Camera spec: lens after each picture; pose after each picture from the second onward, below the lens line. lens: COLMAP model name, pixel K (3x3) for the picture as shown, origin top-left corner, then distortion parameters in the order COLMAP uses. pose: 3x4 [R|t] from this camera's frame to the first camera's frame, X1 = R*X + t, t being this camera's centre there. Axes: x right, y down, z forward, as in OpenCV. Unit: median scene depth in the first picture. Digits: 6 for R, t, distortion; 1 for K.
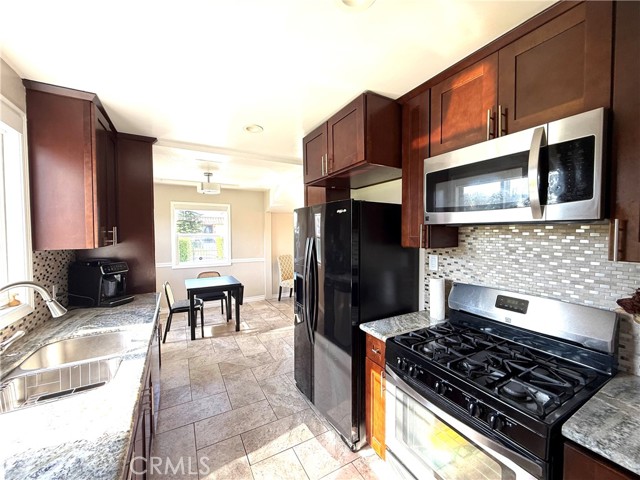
lens RADIAL K [[254.9, 0, 320.0], [0, 254.9, 240.0], [0, 0, 1]] dist [0.000400, -0.000318]
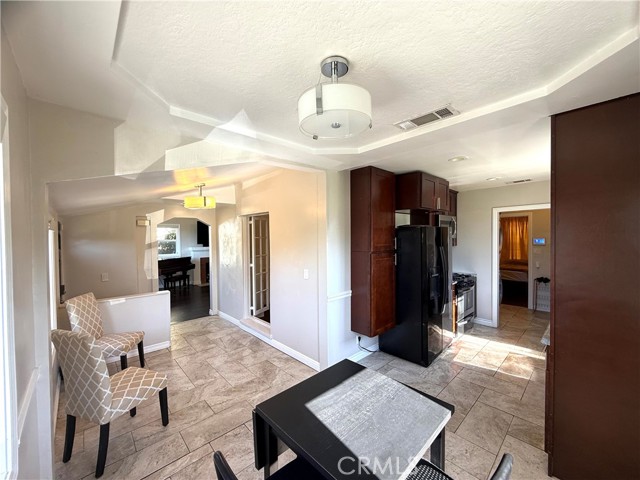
lens RADIAL K [[254.9, 0, 320.0], [0, 254.9, 240.0], [0, 0, 1]] dist [0.000400, -0.000318]
pose [[-0.238370, -0.007630, 0.971145, -1.139868], [0.045268, 0.998795, 0.018959, -0.094919], [-0.970119, 0.048481, -0.237737, 1.722028]]
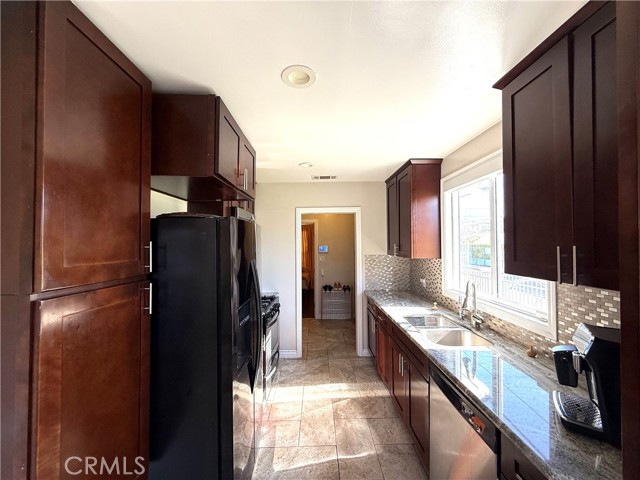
lens RADIAL K [[254.9, 0, 320.0], [0, 254.9, 240.0], [0, 0, 1]] dist [0.000400, -0.000318]
pose [[-0.879735, 0.017955, 0.475126, -0.510403], [0.028225, 0.999497, 0.014490, -0.066529], [-0.474626, 0.026157, -0.879799, 1.327218]]
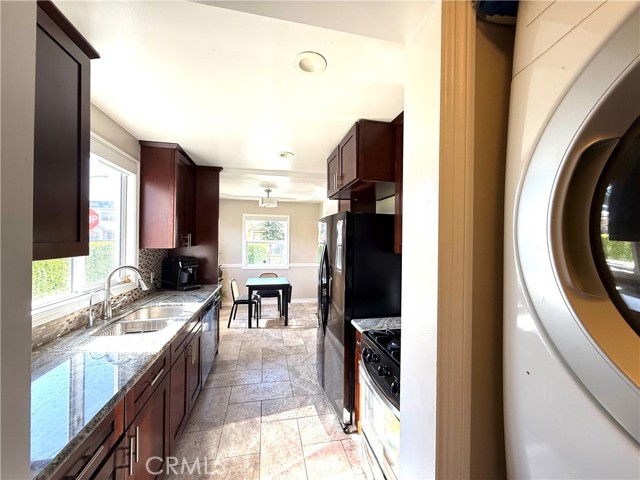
lens RADIAL K [[254.9, 0, 320.0], [0, 254.9, 240.0], [0, 0, 1]] dist [0.000400, -0.000318]
pose [[0.956533, 0.014507, -0.291263, 0.230469], [-0.024833, 0.999186, -0.031788, 0.007685], [0.290564, 0.037639, 0.956115, -0.101515]]
